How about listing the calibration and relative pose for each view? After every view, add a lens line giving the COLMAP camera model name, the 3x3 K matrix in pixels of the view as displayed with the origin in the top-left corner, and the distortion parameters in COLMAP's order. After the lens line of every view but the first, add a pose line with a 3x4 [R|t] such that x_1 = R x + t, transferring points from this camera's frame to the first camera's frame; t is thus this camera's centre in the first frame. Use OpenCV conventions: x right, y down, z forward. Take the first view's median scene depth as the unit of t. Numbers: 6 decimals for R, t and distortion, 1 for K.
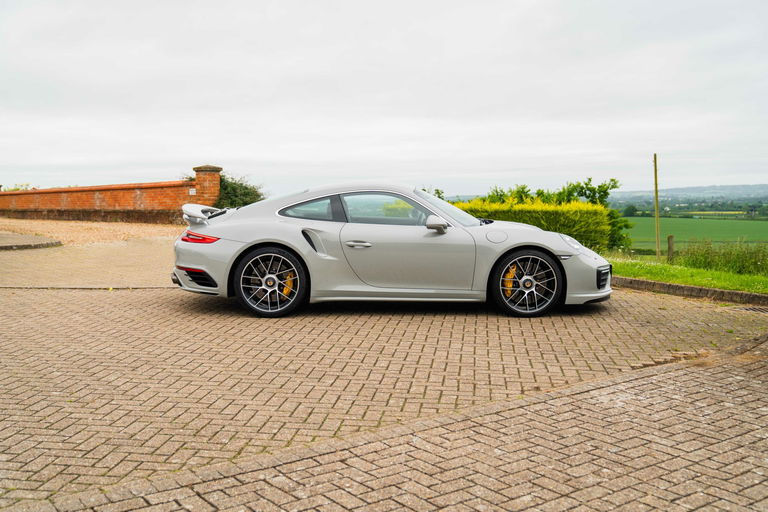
lens RADIAL K [[863.5, 0, 384.0], [0, 863.5, 256.0], [0, 0, 1]] dist [-0.007621, -0.002125]
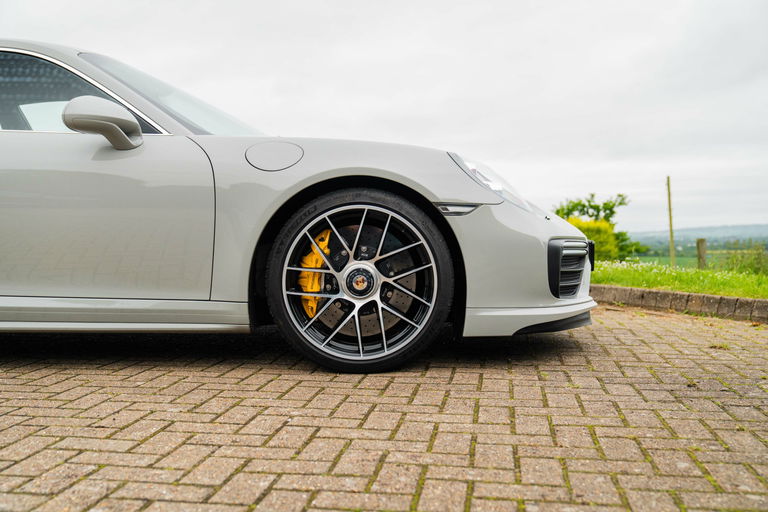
lens RADIAL K [[812.7, 0, 384.0], [0, 812.7, 256.0], [0, 0, 1]] dist [-0.001472, -0.002515]
pose [[0.999478, -0.009500, -0.030886, 0.182964], [0.007844, 0.998547, -0.053319, 0.038733], [0.031347, 0.053049, 0.998100, 0.633324]]
